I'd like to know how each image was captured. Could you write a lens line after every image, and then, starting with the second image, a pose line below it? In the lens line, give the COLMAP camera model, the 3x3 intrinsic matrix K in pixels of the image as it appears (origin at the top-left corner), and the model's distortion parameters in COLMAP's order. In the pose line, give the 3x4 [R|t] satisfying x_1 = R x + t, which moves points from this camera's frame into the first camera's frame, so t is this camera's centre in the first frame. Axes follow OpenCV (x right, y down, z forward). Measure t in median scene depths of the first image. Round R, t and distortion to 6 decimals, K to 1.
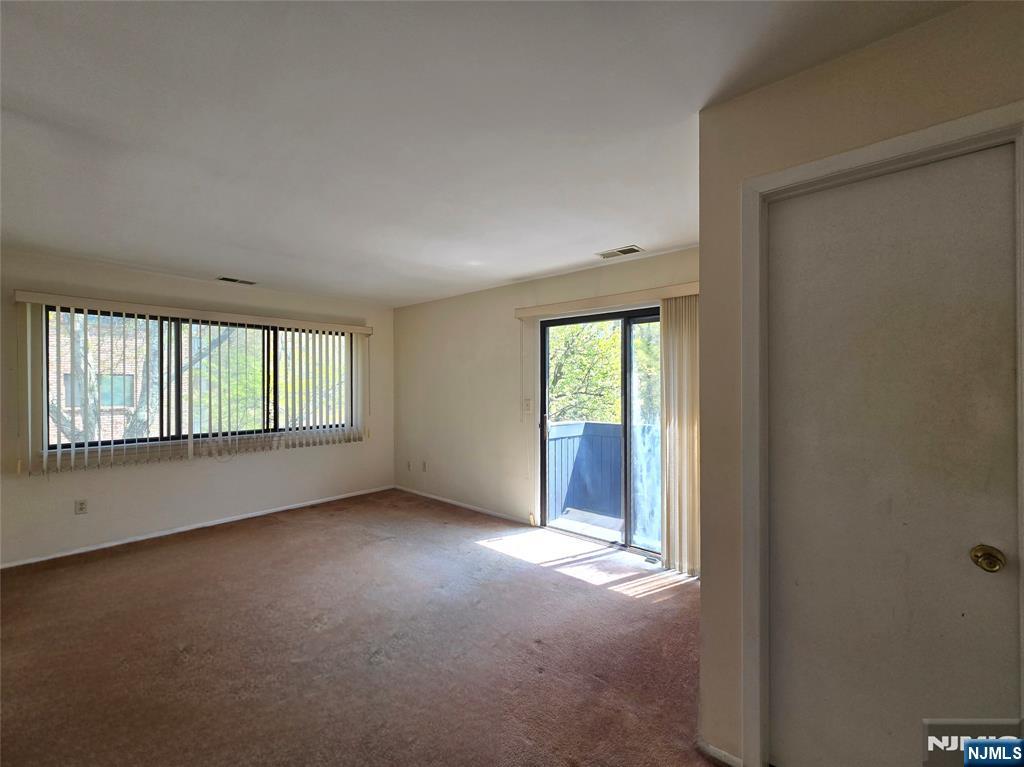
lens RADIAL K [[414.9, 0, 511.9], [0, 414.9, 388.5], [0, 0, 1]] dist [-0.000803, -0.000069]
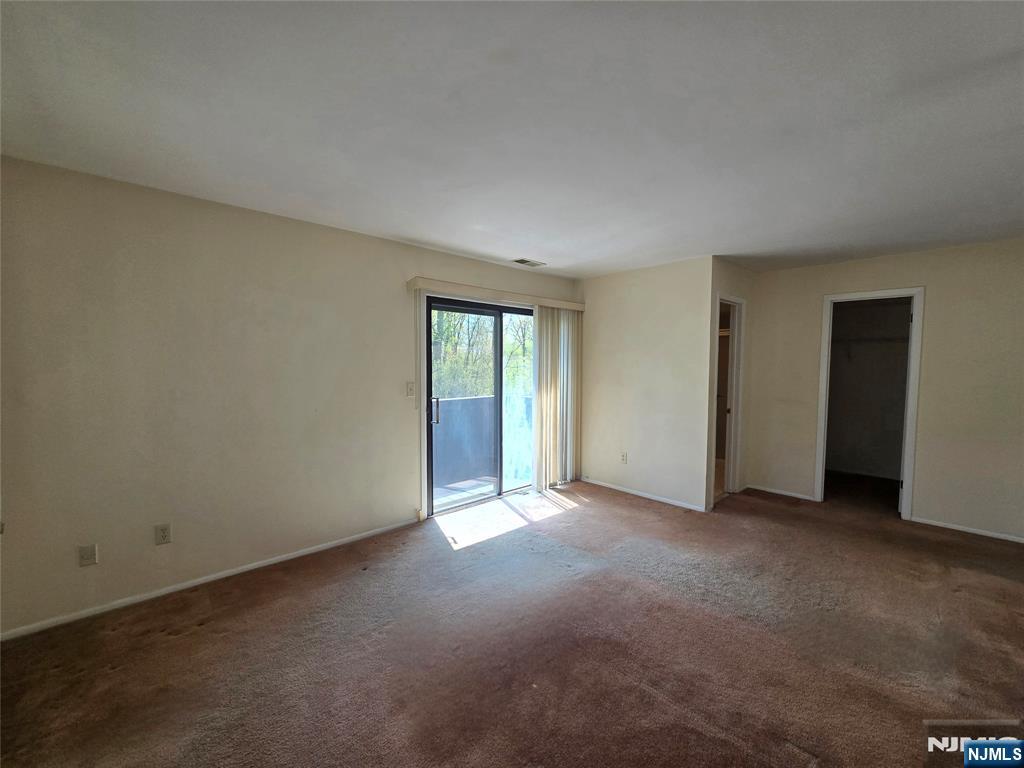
lens RADIAL K [[414.9, 0, 512.0], [0, 414.9, 379.7], [0, 0, 1]] dist [-0.000803, -0.000069]
pose [[0.126322, -0.041054, 0.991139, -0.902547], [-0.000269, 0.999142, 0.041420, -0.017195], [-0.991989, -0.005499, 0.126203, 0.768986]]
